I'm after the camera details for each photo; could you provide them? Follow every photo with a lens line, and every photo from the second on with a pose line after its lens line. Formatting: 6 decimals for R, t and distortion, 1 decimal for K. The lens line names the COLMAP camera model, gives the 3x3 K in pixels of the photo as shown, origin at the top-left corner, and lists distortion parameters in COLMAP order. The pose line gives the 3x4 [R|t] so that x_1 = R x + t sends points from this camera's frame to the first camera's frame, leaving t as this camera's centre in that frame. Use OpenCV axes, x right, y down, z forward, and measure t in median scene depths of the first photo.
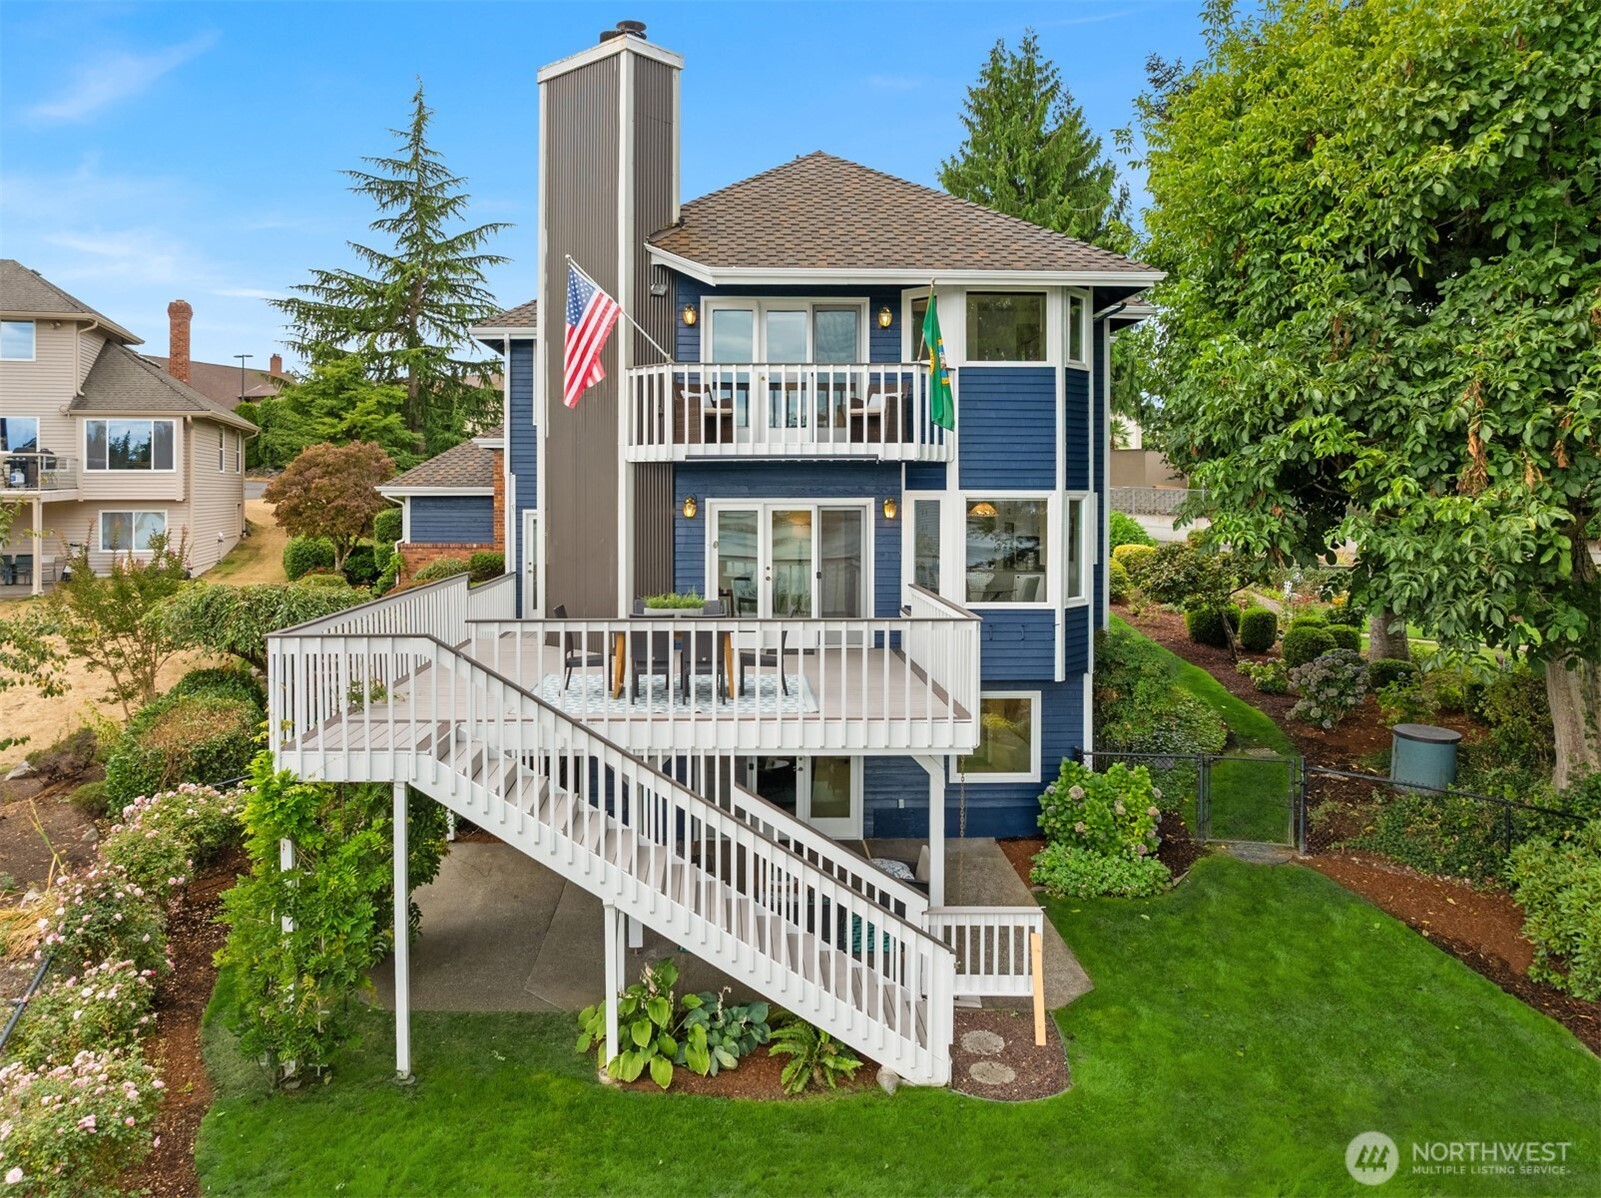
lens RADIAL K [[1317.5, 0, 799.7], [0, 1317.5, 564.8], [0, 0, 1]] dist [-0.059956, -0.001588]
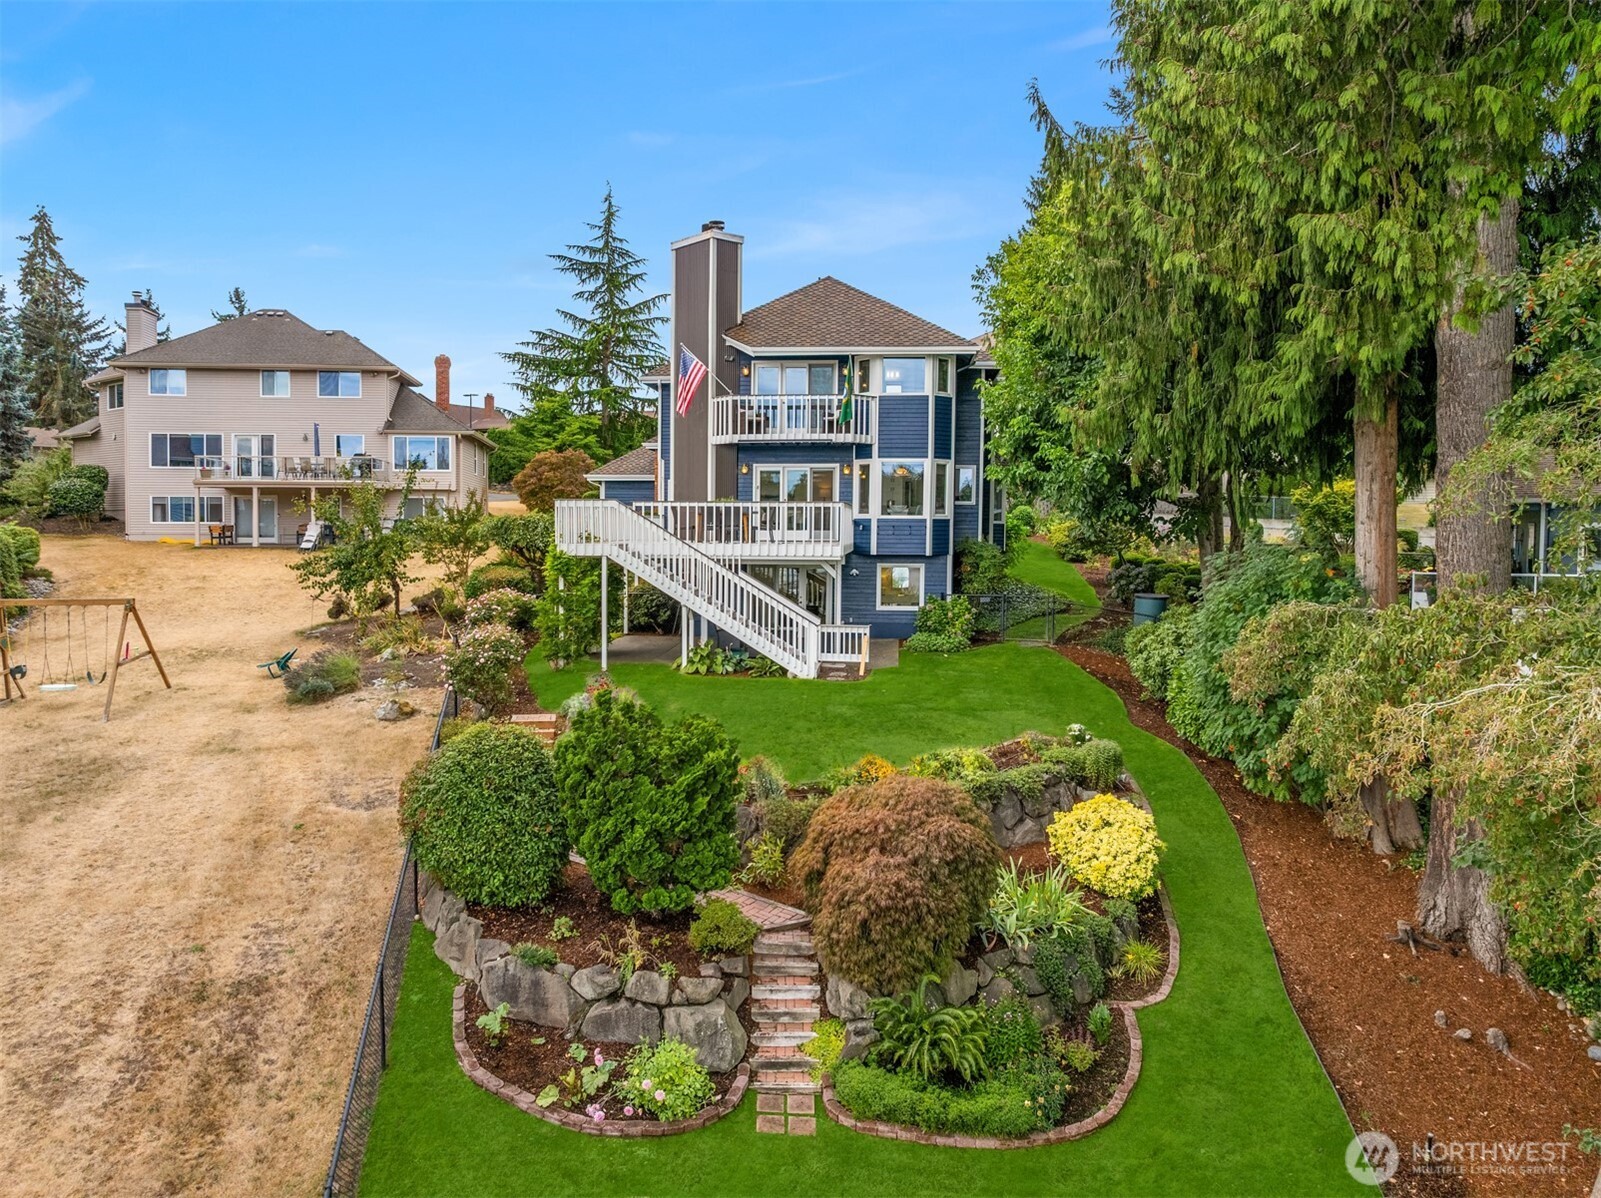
lens RADIAL K [[1115.8, 0, 800.5], [0, 1115.8, 599.0], [0, 0, 1]] dist [-0.033025, 0.000667]
pose [[0.993709, 0.010269, -0.111521, 0.092286], [-0.007386, 0.999629, 0.026235, 0.053042], [0.111749, -0.025246, 0.993416, -0.324481]]
